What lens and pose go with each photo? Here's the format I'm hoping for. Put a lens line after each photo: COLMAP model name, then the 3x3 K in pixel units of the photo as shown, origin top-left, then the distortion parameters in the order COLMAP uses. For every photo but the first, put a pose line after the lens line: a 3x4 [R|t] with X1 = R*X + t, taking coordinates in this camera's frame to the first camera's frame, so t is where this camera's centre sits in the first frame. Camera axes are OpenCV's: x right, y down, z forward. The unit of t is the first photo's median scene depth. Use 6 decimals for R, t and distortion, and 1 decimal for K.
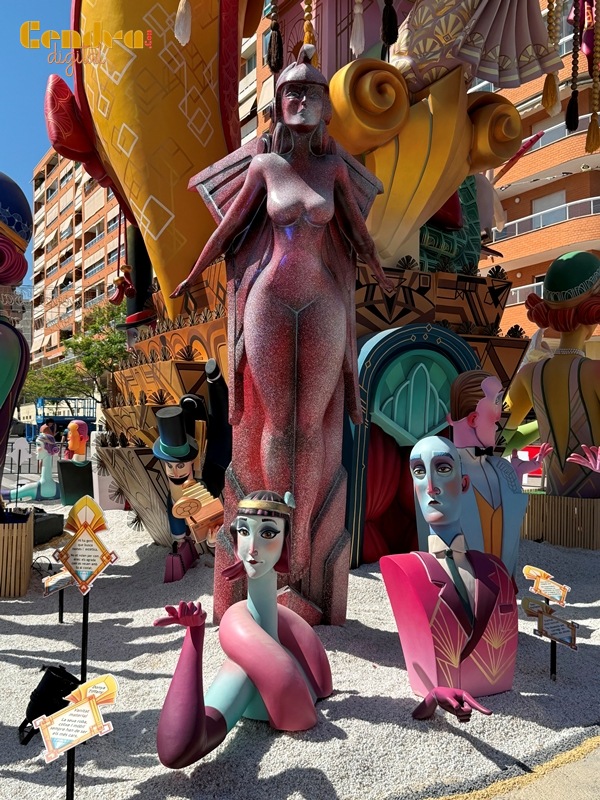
lens RADIAL K [[907.2, 0, 300.0], [0, 907.2, 400.0], [0, 0, 1]] dist [-0.001706, -0.023328]
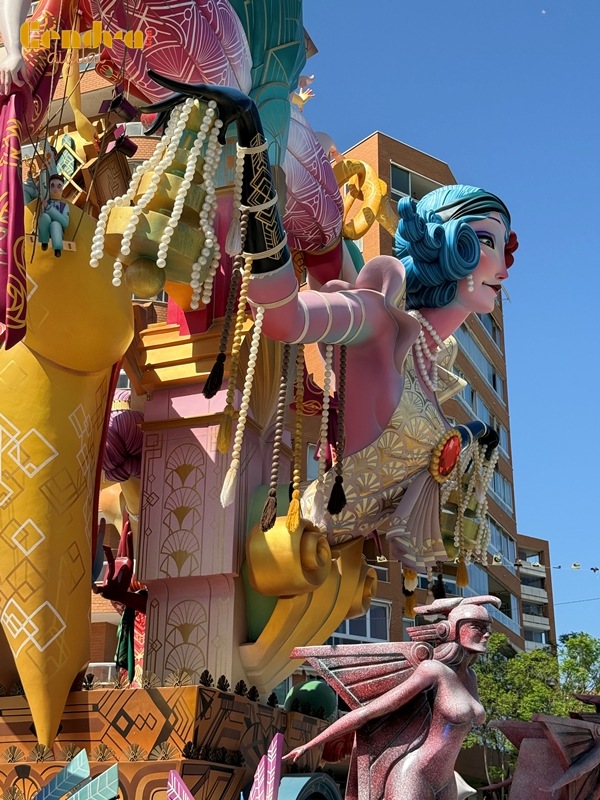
lens RADIAL K [[1316.8, 0, 300.0], [0, 1316.8, 400.0], [0, 0, 1]] dist [0.297003, 0.060346]
pose [[0.785478, 0.216684, 0.579717, -0.889942], [-0.049213, 0.955608, -0.290502, -0.043167], [-0.616930, 0.199653, 0.761273, -0.260374]]
